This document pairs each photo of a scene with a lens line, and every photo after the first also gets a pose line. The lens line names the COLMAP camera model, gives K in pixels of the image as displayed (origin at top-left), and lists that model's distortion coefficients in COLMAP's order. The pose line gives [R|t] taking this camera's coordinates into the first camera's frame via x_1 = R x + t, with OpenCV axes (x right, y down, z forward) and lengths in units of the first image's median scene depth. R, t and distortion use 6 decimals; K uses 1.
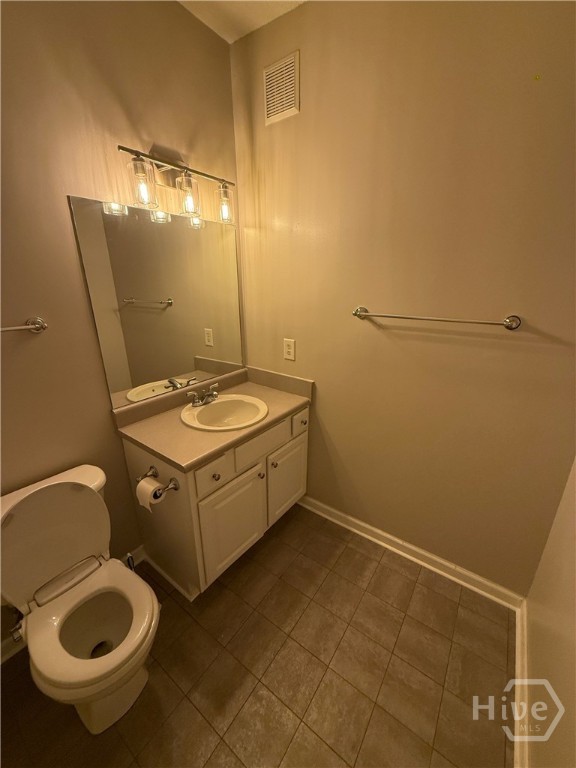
lens RADIAL K [[307.2, 0, 290.3], [0, 307.2, 383.4], [0, 0, 1]] dist [-0.000991, 0.000537]
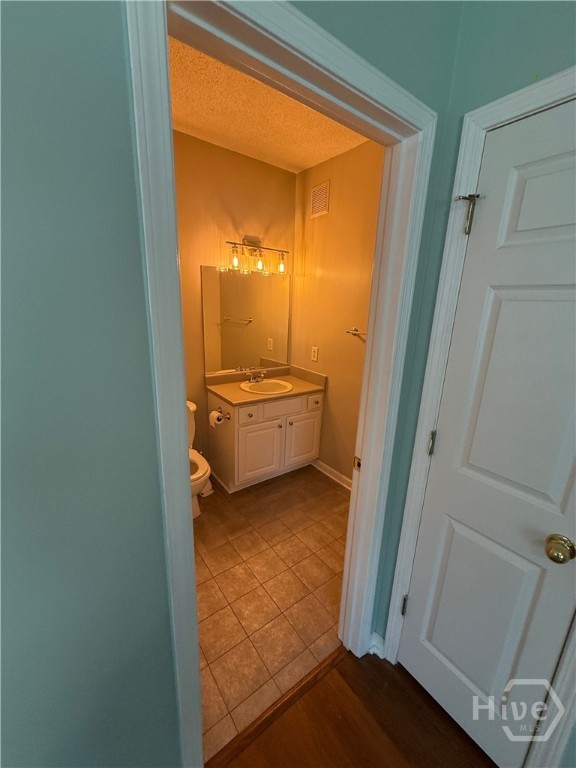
lens RADIAL K [[307.2, 0, 288.3], [0, 307.2, 380.1], [0, 0, 1]] dist [-0.000991, 0.000537]
pose [[0.953926, 0.103926, -0.281468, 0.360289], [-0.127606, 0.989553, -0.067098, 0.154055], [0.271554, 0.099924, 0.957222, -0.535995]]
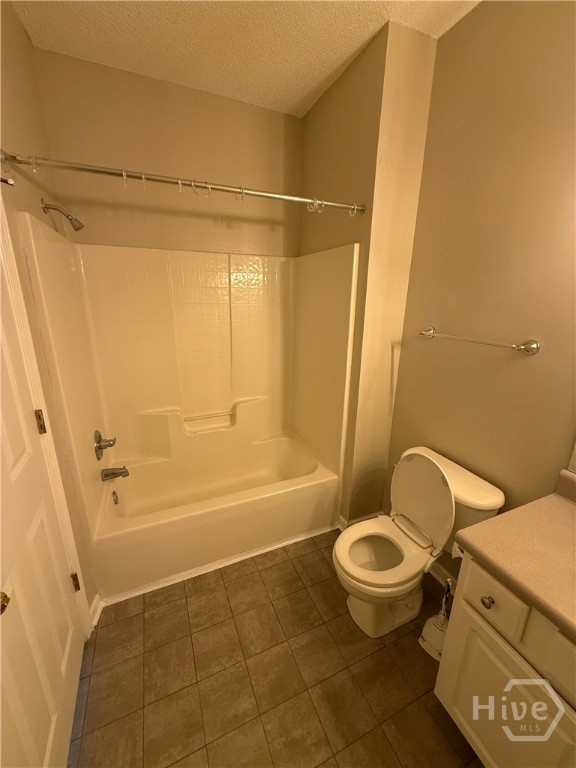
lens RADIAL K [[307.2, 0, 290.5], [0, 307.2, 383.0], [0, 0, 1]] dist [-0.000991, 0.000537]
pose [[-0.501323, 0.217377, -0.837510, 0.335767], [-0.299554, 0.864469, 0.403684, -0.186041], [0.811753, 0.453255, -0.368262, 0.546236]]
